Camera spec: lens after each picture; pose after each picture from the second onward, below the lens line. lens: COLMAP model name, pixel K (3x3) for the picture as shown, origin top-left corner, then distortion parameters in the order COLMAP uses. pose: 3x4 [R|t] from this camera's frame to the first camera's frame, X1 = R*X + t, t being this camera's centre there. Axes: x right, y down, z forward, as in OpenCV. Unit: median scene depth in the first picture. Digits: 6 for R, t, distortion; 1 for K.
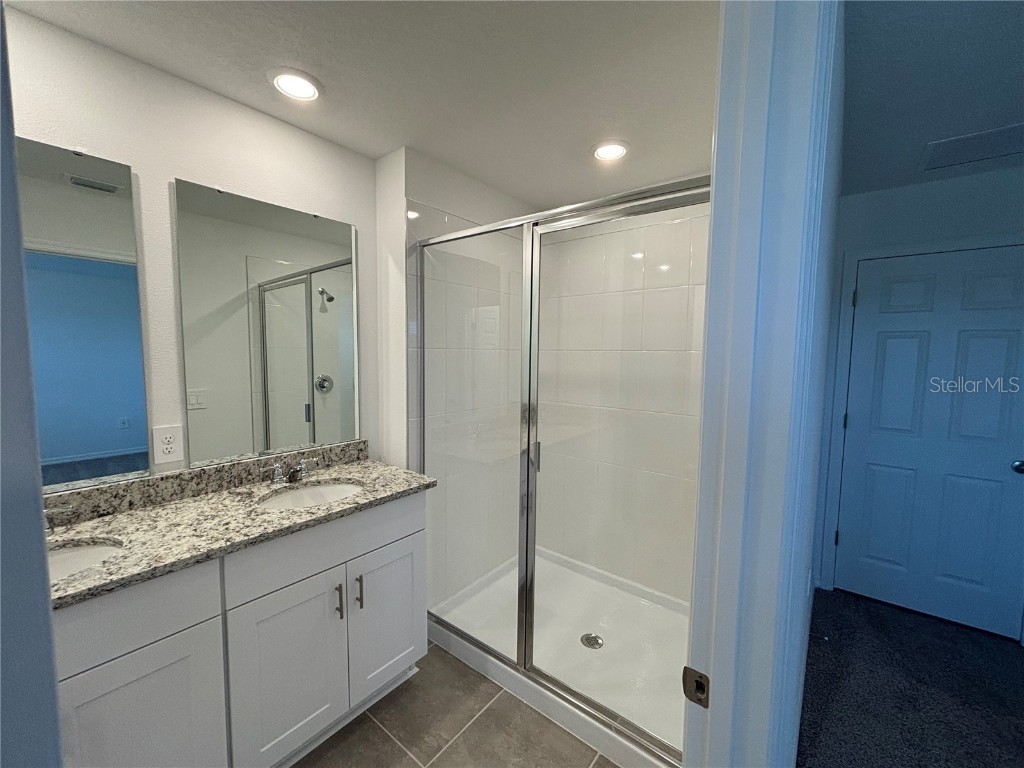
lens RADIAL K [[411.3, 0, 510.2], [0, 411.3, 384.1], [0, 0, 1]] dist [0.001730, -0.000232]
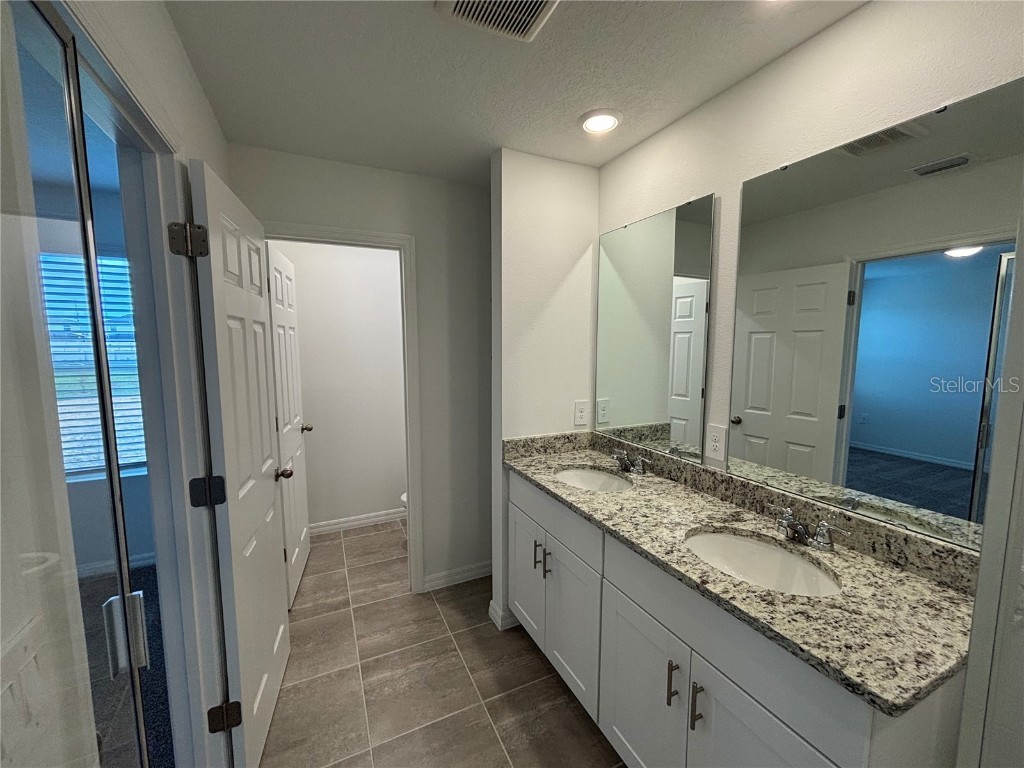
lens RADIAL K [[413.0, 0, 512.0], [0, 413.0, 384.0], [0, 0, 1]] dist [0.001317, 0.000275]
pose [[-0.433990, 0.079697, -0.897386, 0.353855], [-0.075687, 0.989333, 0.124466, -0.097680], [0.897733, 0.121938, -0.423329, 0.955745]]
